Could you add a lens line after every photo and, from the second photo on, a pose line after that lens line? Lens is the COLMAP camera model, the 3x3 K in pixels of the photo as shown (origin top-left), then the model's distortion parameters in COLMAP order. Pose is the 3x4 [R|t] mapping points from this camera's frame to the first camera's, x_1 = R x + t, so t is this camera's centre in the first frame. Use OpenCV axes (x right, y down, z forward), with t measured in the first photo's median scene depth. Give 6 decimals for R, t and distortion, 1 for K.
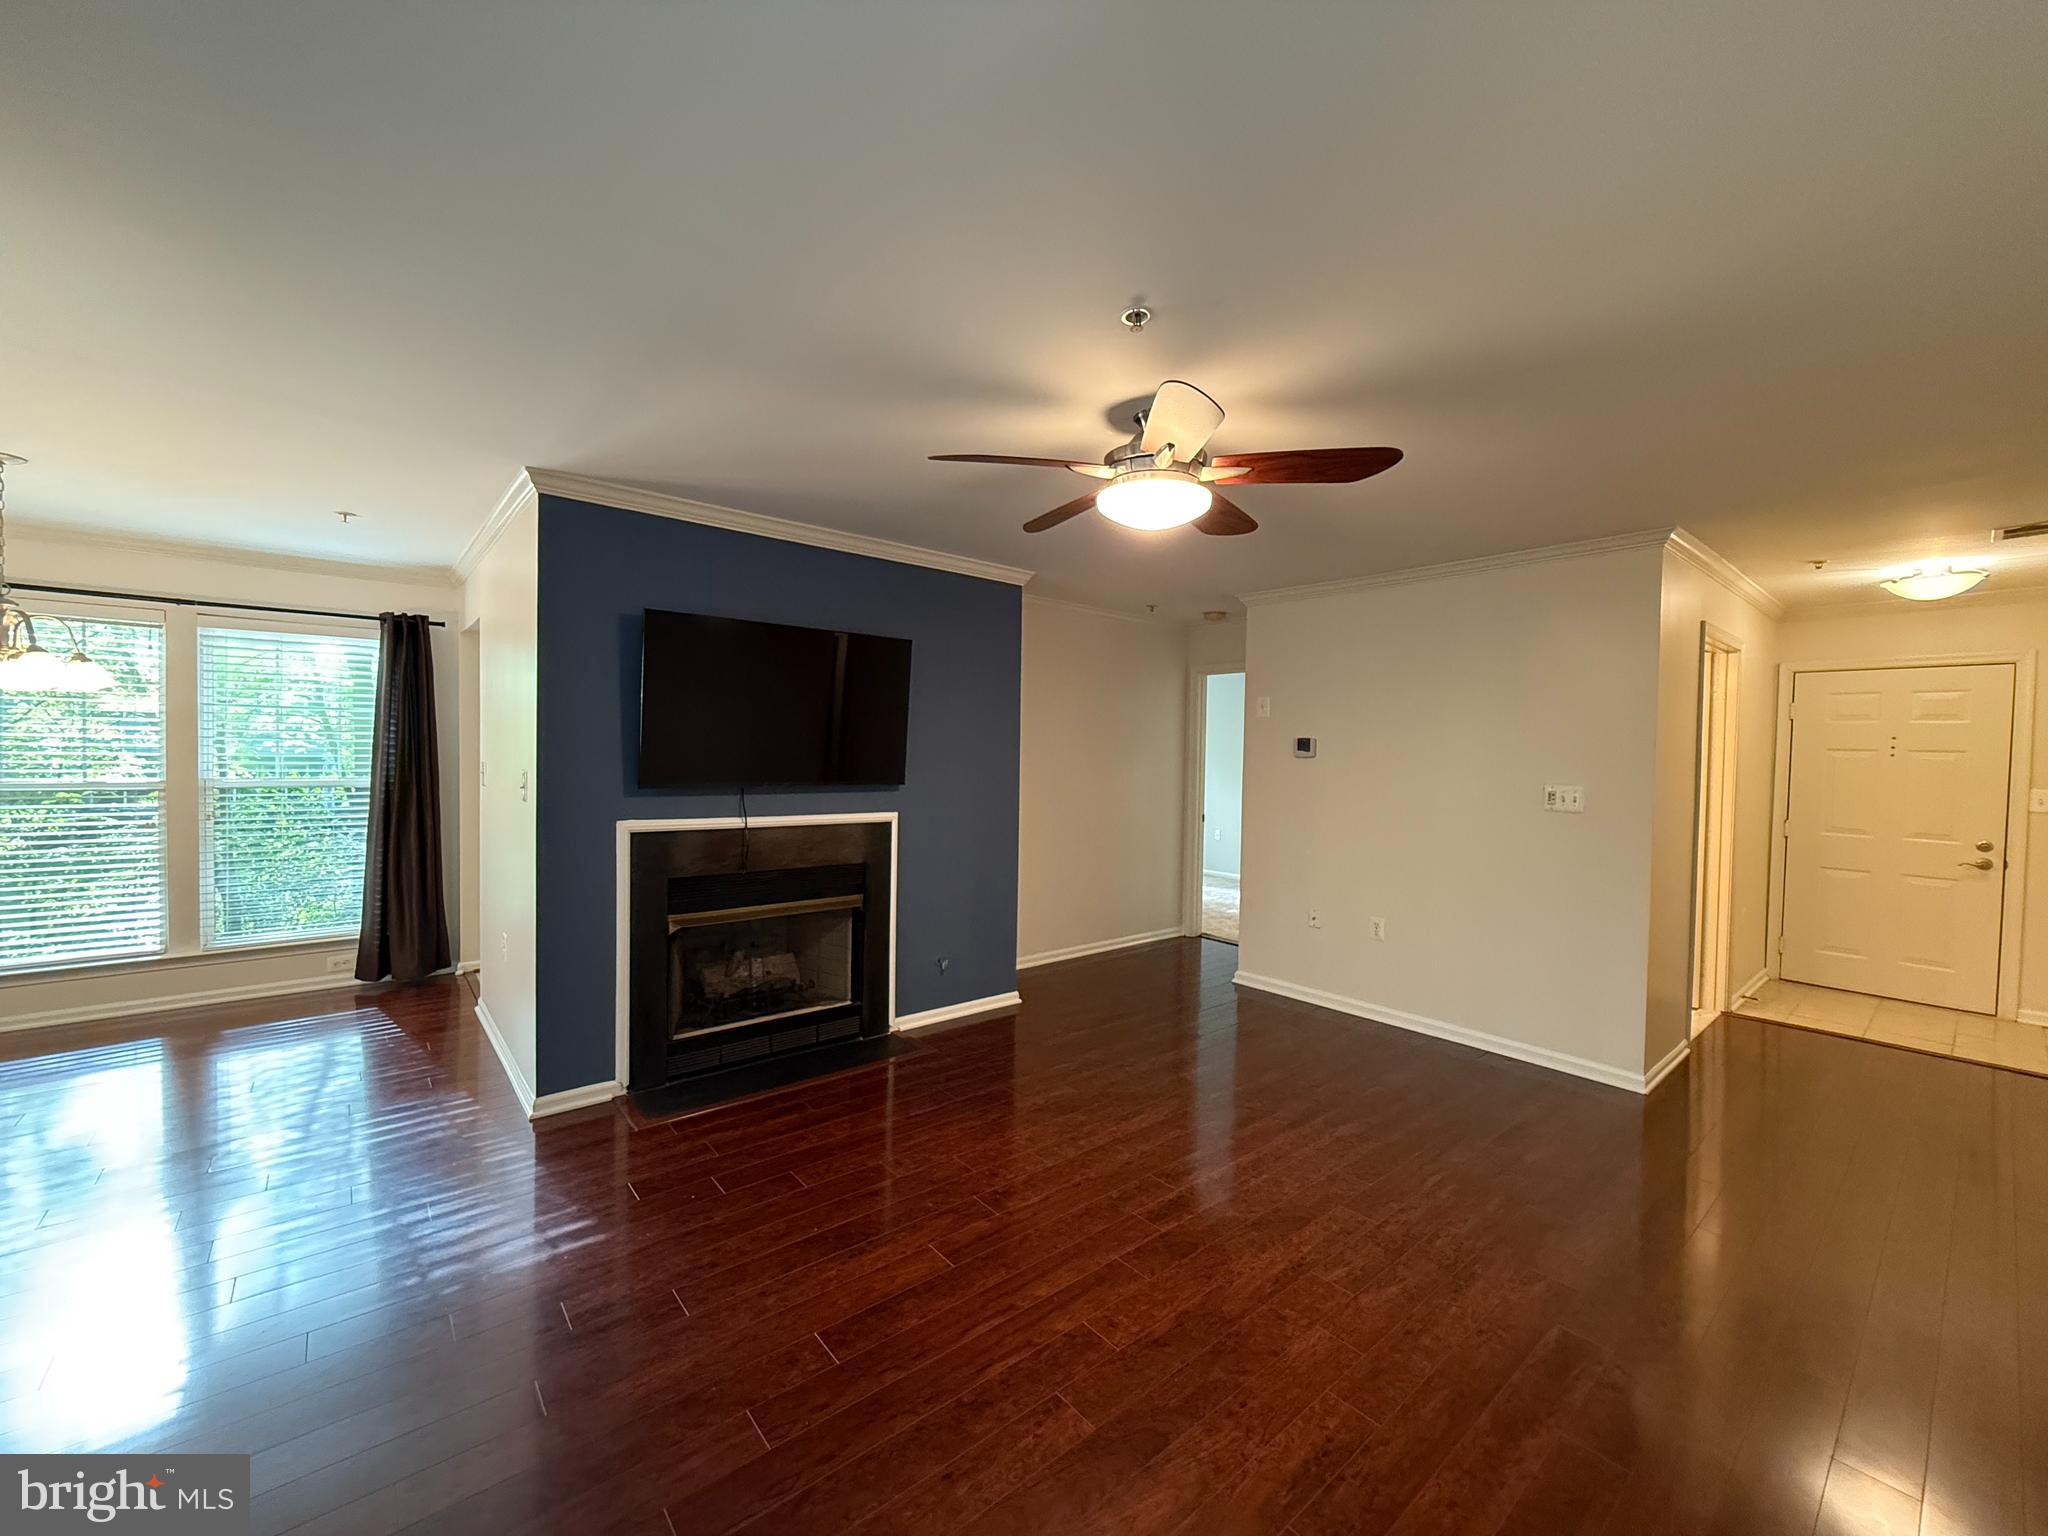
lens RADIAL K [[819.0, 0, 1024.0], [0, 819.0, 768.0], [0, 0, 1]] dist [0.000057, 0.000794]
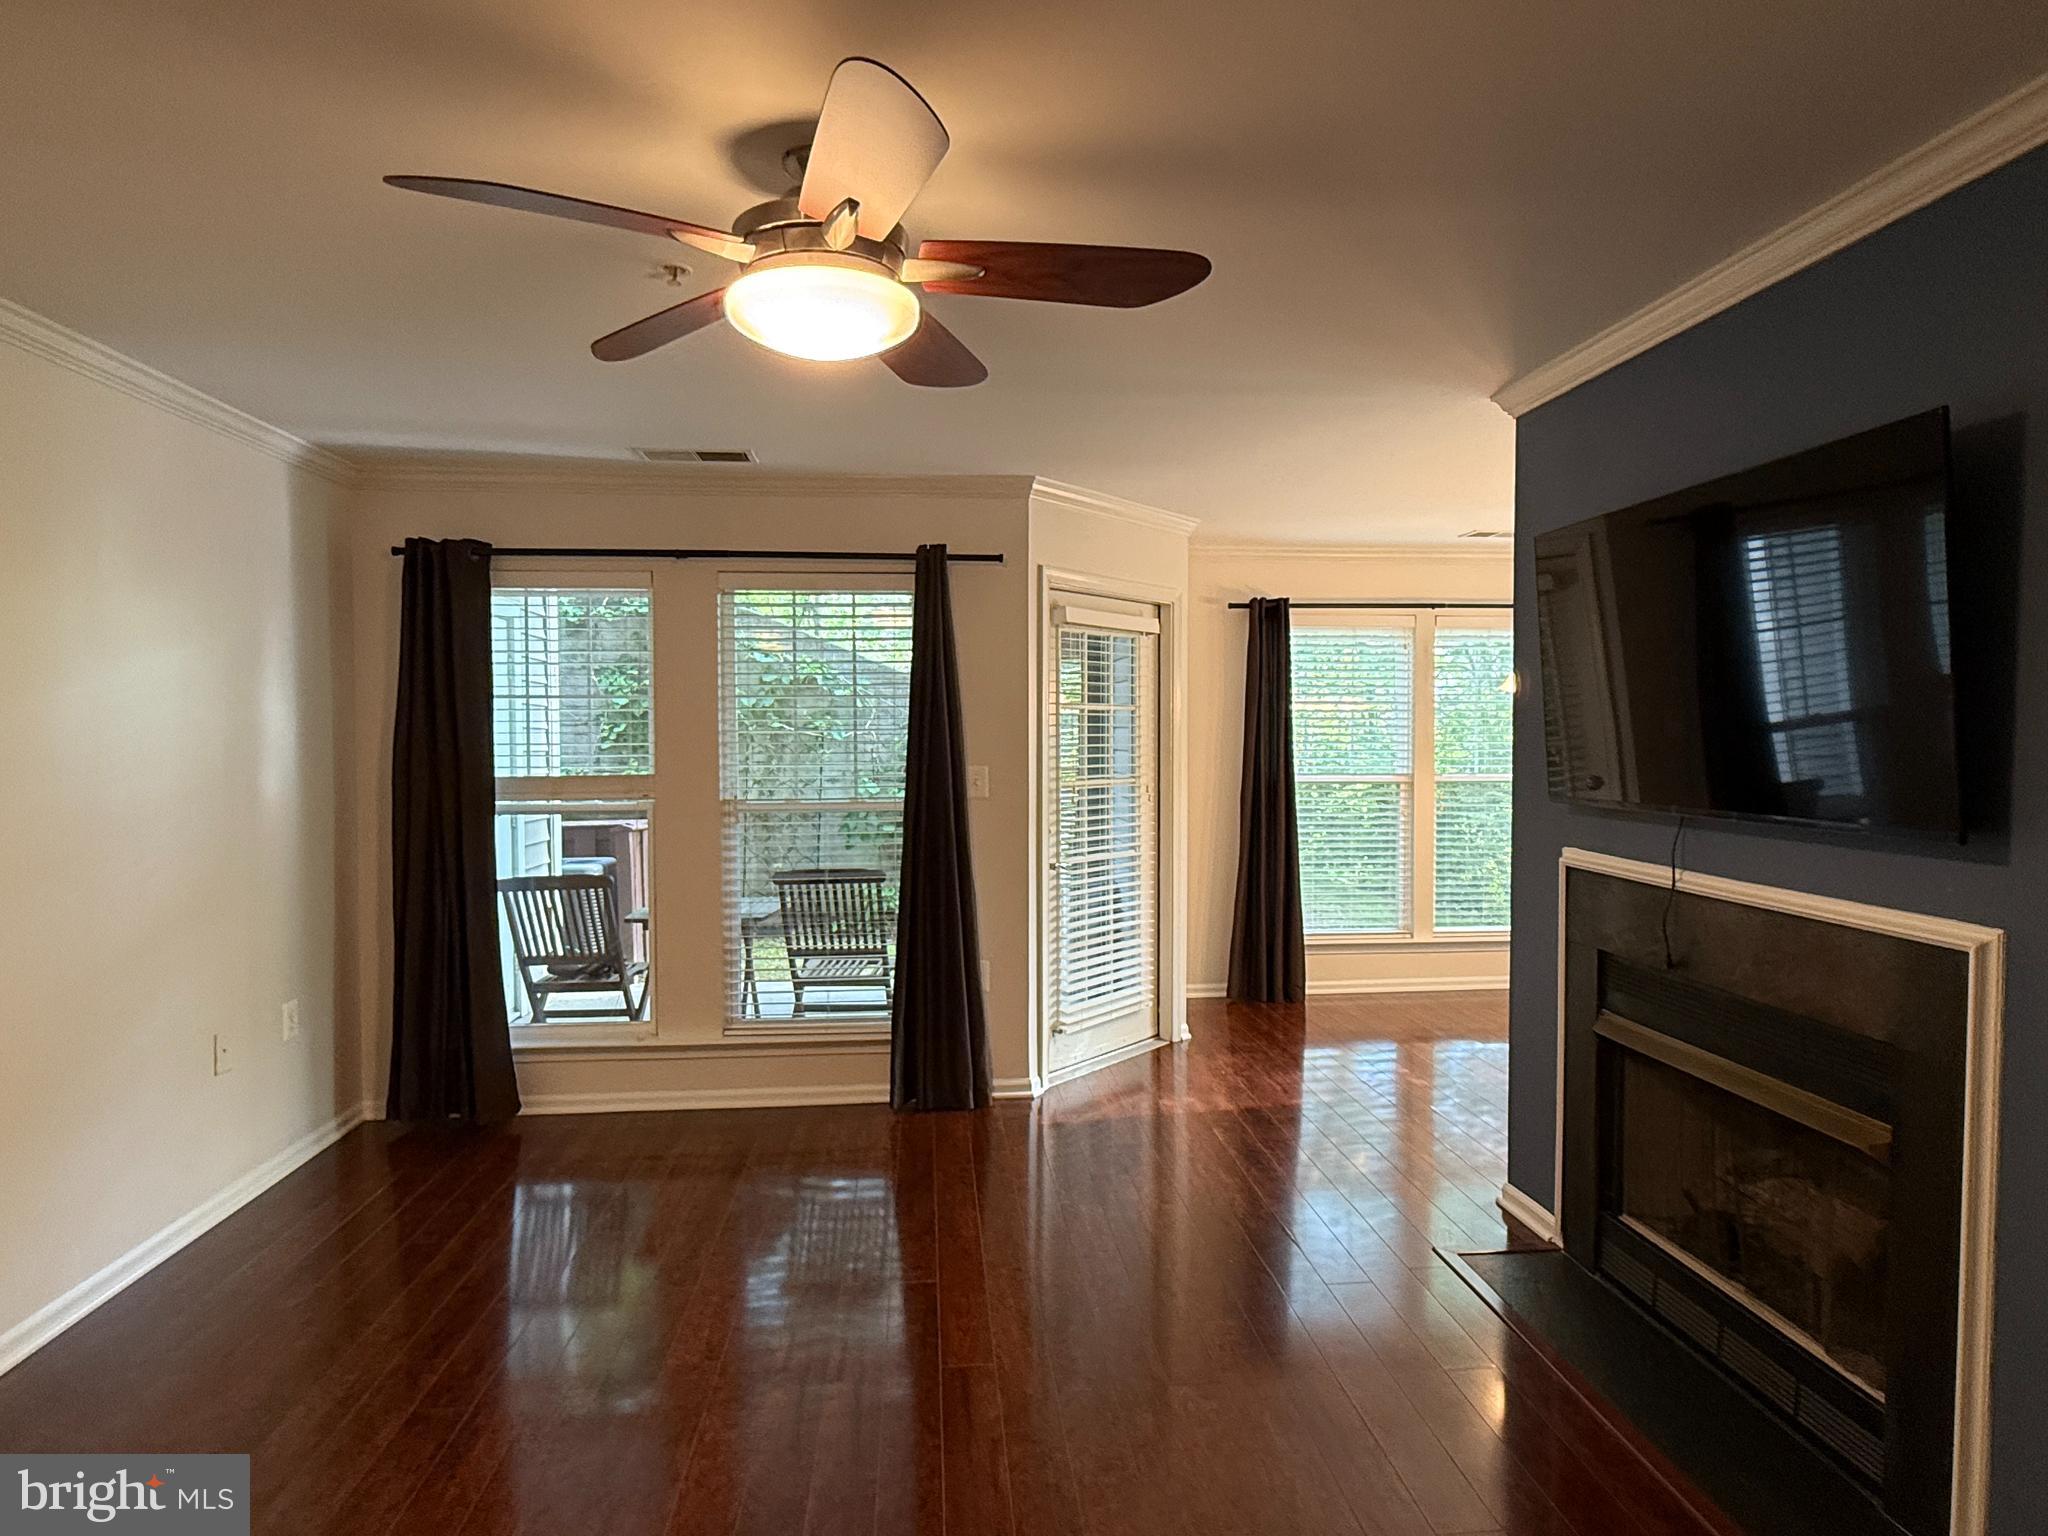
lens RADIAL K [[1159.4, 0, 1032.9], [0, 1159.4, 780.3], [0, 0, 1]] dist [-0.001104, -0.000073]
pose [[-0.567169, 0.017629, -0.823413, 0.493469], [-0.027135, 0.998828, 0.040075, -0.015089], [0.823154, 0.045072, -0.566026, 1.047039]]
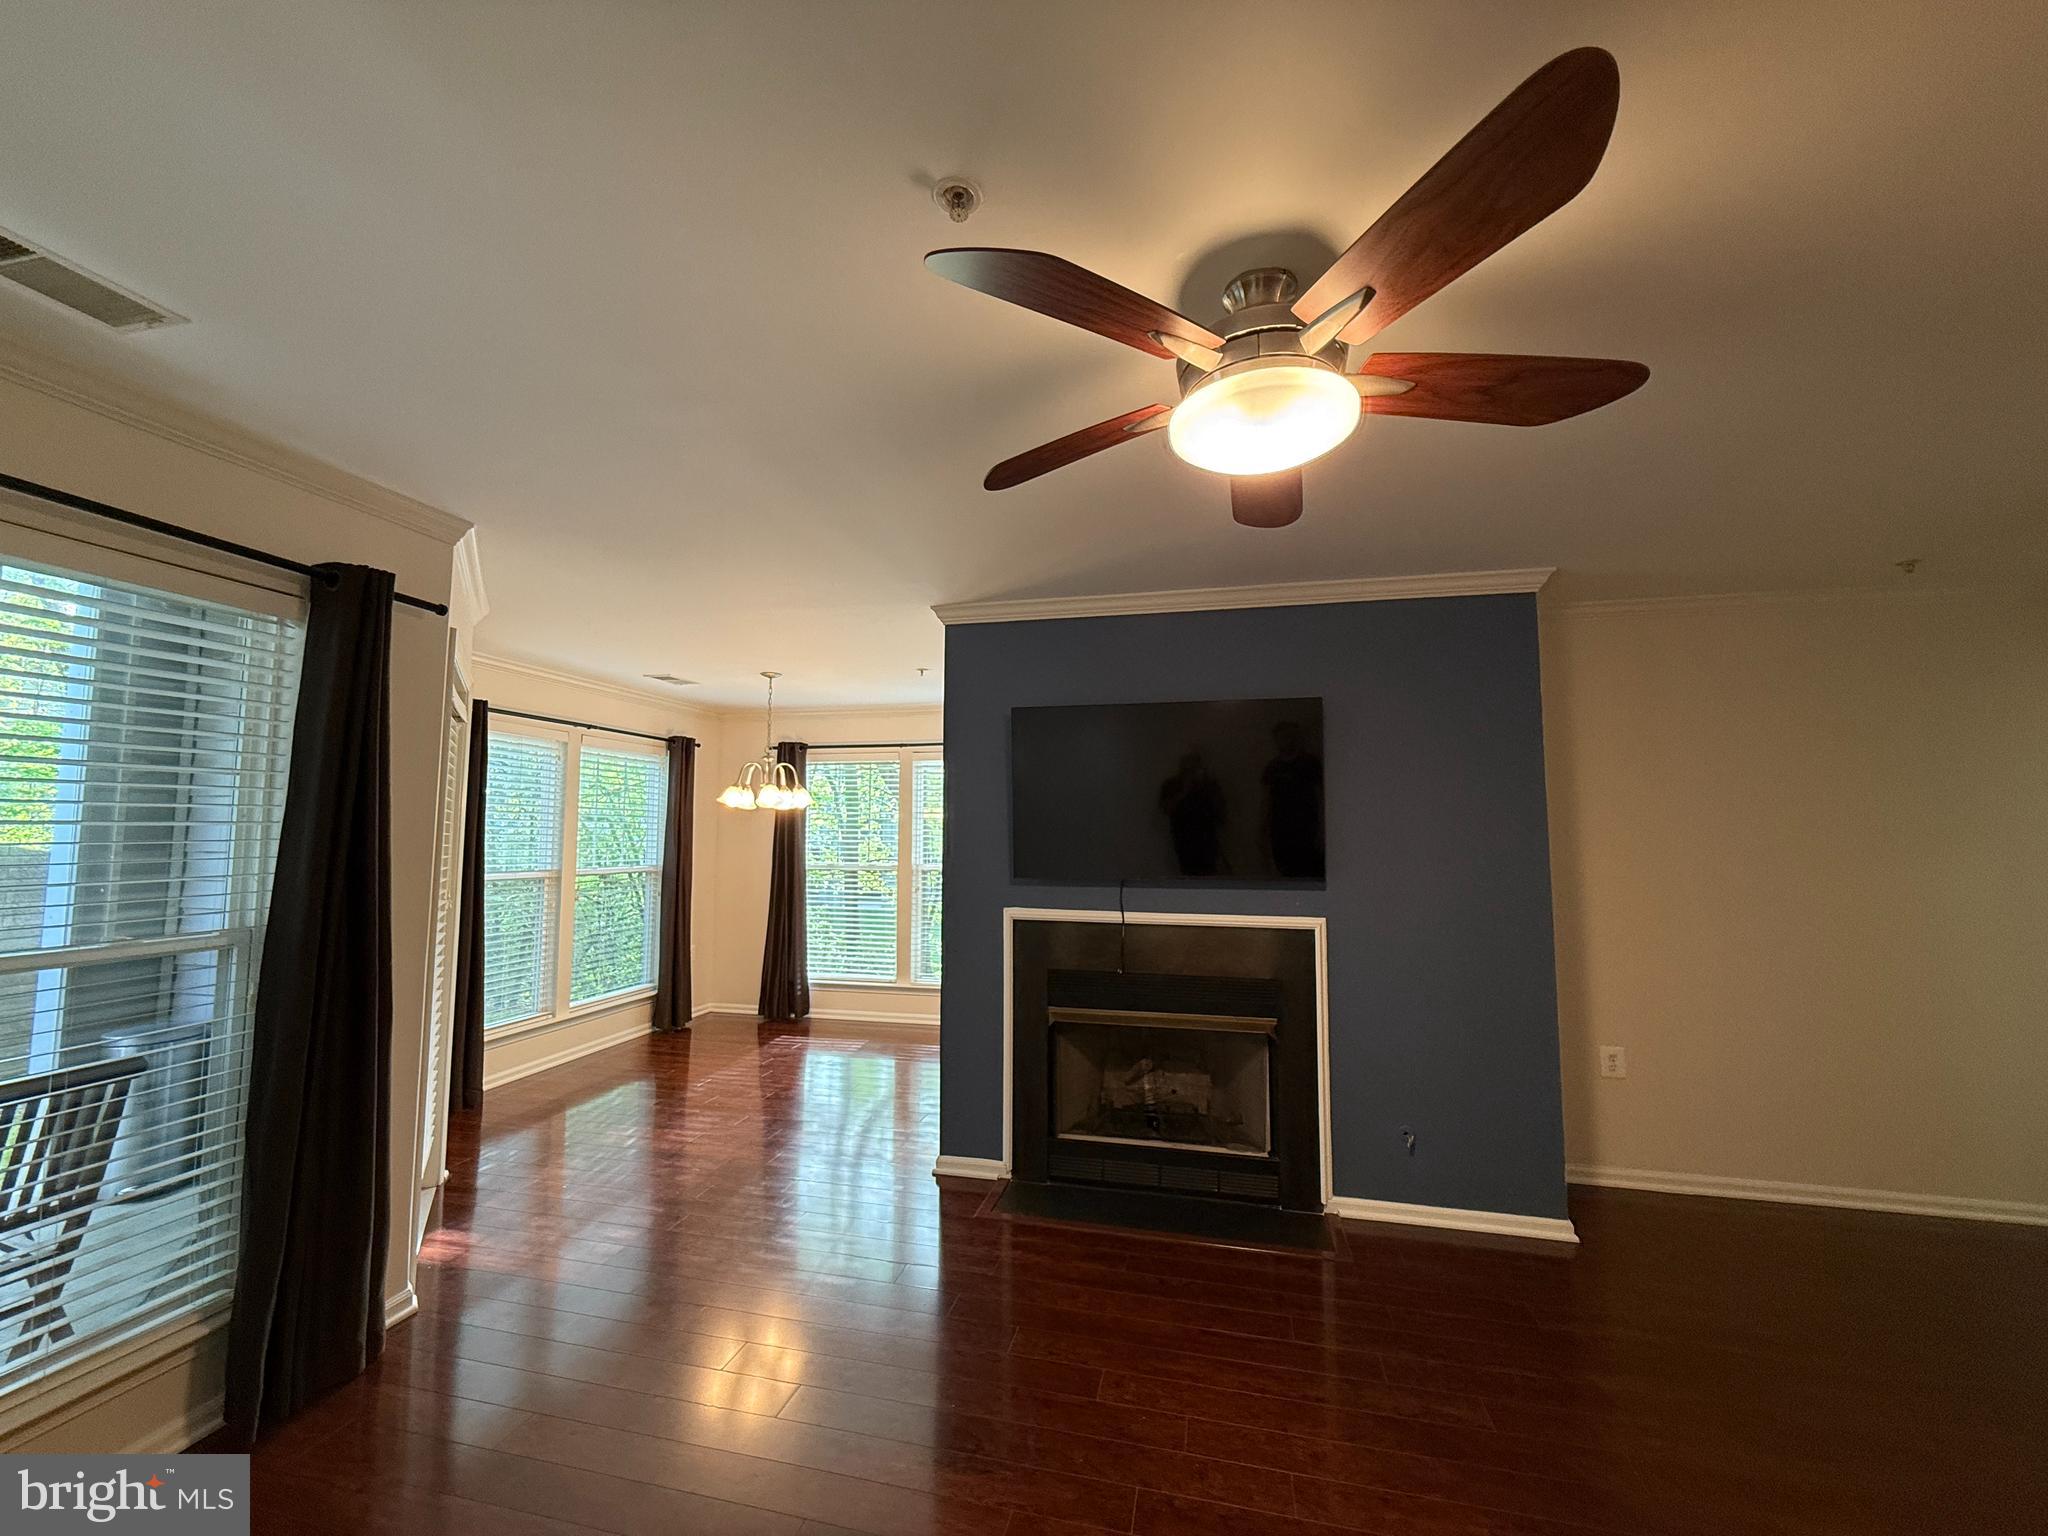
lens RADIAL K [[819.0, 0, 1024.0], [0, 819.0, 768.0], [0, 0, 1]] dist [0.000057, 0.000794]
pose [[0.594230, -0.081638, -0.800142, 0.343239], [-0.010254, 0.993986, -0.109030, 0.000054], [0.804230, 0.072993, 0.589818, 0.335527]]
